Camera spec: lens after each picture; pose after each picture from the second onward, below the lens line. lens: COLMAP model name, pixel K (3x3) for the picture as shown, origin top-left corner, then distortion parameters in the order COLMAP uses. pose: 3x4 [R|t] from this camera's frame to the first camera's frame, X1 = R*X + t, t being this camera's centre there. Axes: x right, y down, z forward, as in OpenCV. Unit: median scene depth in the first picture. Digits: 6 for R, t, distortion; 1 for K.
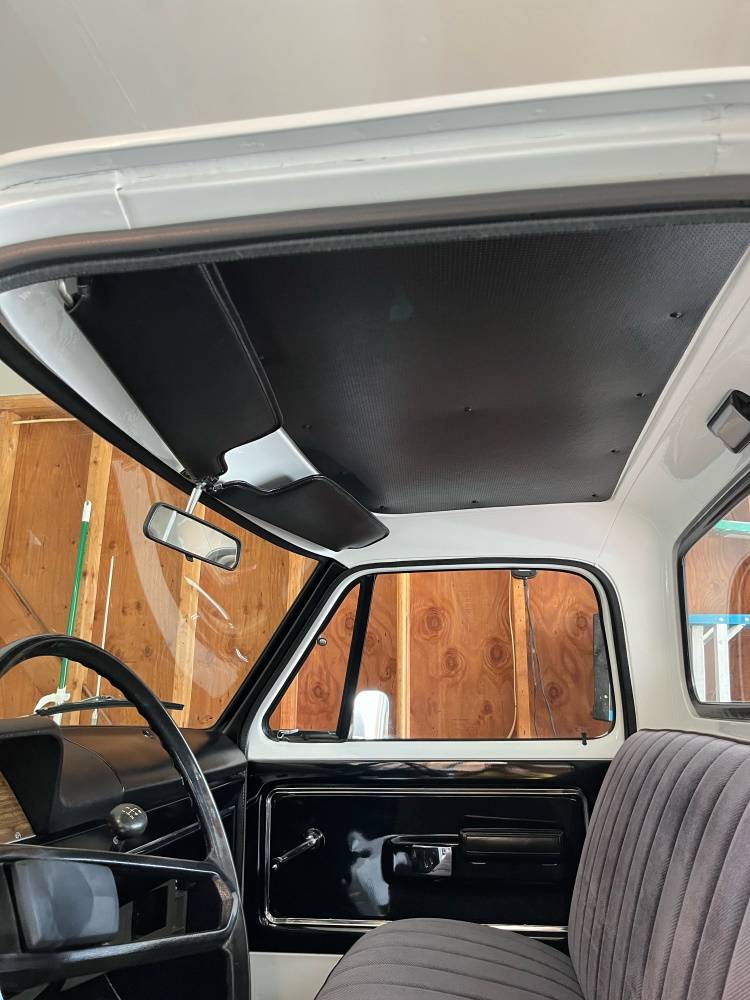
lens RADIAL K [[797.0, 0, 375.0], [0, 797.0, 500.0], [0, 0, 1]] dist [0.032238, 0.002991]
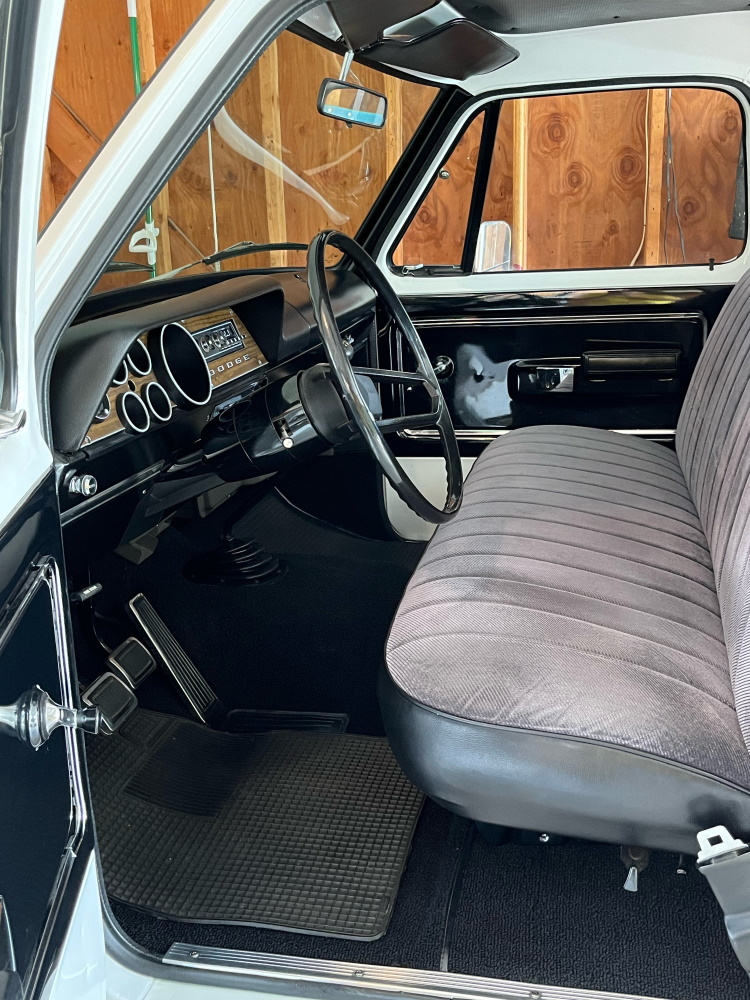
lens RADIAL K [[1133.7, 0, 375.0], [0, 1133.7, 500.0], [0, 0, 1]] dist [0.033401, 0.027769]
pose [[0.997740, -0.019094, -0.064429, -0.052843], [0.048198, 0.871433, 0.488141, -0.117071], [0.046825, -0.490143, 0.870383, -0.294497]]
